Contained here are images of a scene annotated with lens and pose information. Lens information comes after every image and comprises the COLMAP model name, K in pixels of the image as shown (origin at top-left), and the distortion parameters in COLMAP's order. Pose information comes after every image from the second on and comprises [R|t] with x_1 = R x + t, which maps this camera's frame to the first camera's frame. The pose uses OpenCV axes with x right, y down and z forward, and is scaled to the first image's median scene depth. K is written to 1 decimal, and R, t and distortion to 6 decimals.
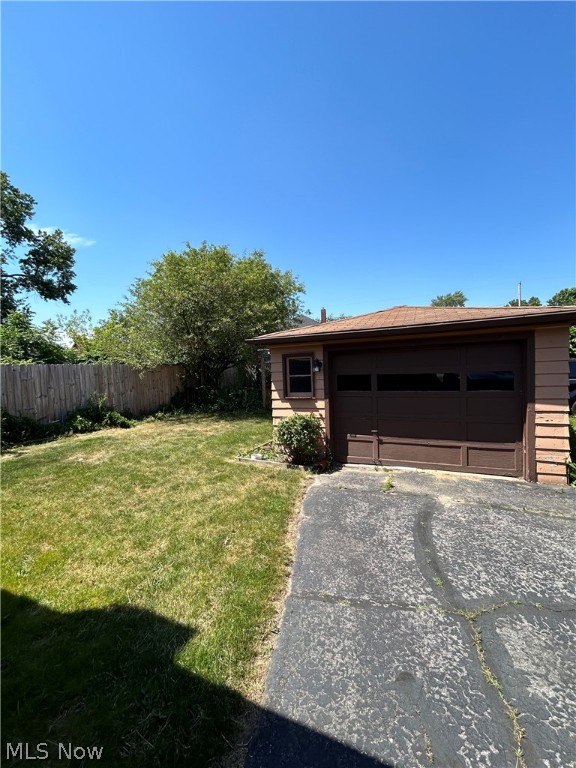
lens RADIAL K [[312.2, 0, 288.4], [0, 312.2, 384.8], [0, 0, 1]] dist [0.000968, 0.000604]
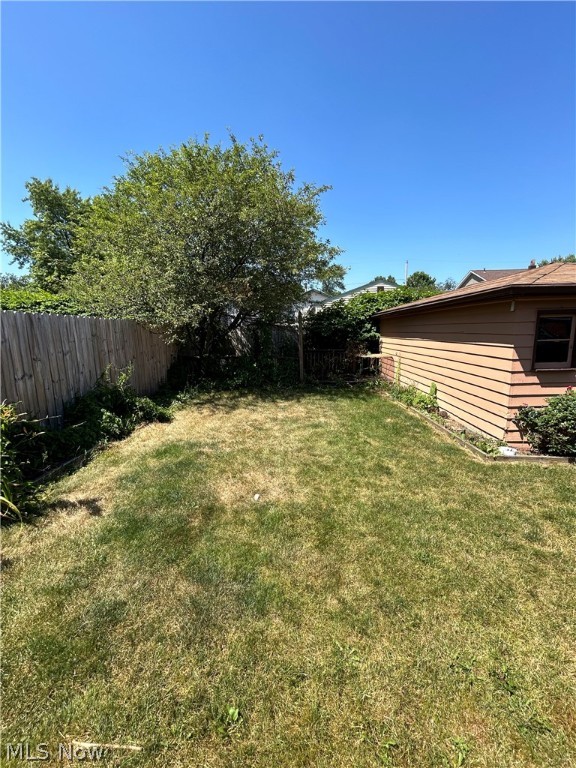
lens RADIAL K [[312.2, 0, 287.7], [0, 312.2, 382.0], [0, 0, 1]] dist [0.000968, 0.000604]
pose [[0.927239, -0.039335, 0.372399, -0.568309], [0.003070, 0.995233, 0.097477, -0.002787], [-0.374458, -0.089241, 0.922939, 0.361132]]
